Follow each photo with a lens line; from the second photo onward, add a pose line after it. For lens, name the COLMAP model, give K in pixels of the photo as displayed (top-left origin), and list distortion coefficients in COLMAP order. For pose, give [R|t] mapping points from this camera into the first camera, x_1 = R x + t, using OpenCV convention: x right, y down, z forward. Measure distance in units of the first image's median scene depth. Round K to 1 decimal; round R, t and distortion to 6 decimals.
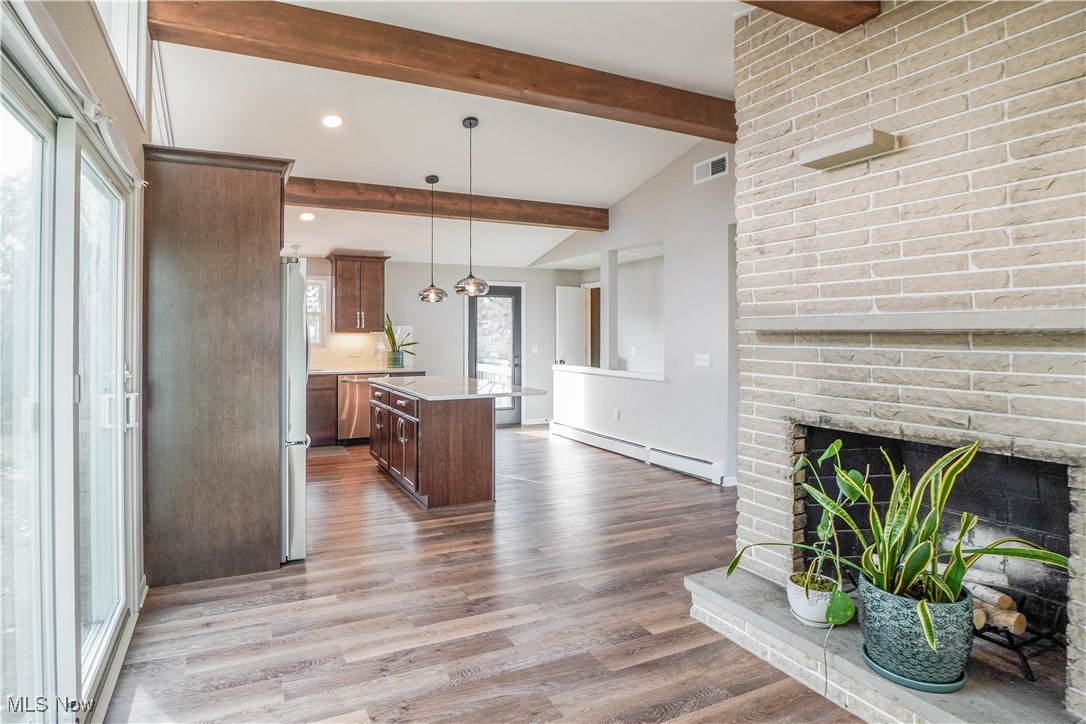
lens RADIAL K [[614.8, 0, 447.3], [0, 614.8, 333.7], [0, 0, 1]] dist [-0.038218, 0.000195]
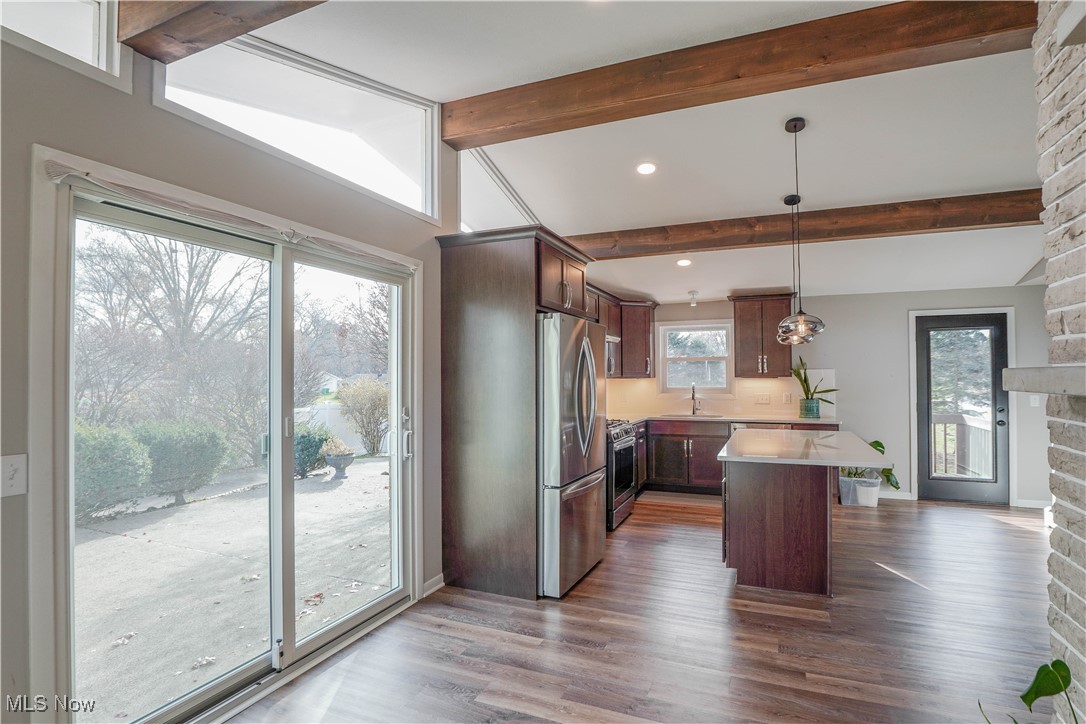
lens RADIAL K [[555.1, 0, 466.1], [0, 555.1, 368.3], [0, 0, 1]] dist [-0.030108, 0.002441]
pose [[0.664702, -0.013875, -0.746979, 0.281756], [0.005684, 0.999893, -0.013515, -0.011661], [0.747087, 0.004737, 0.664710, 0.182722]]
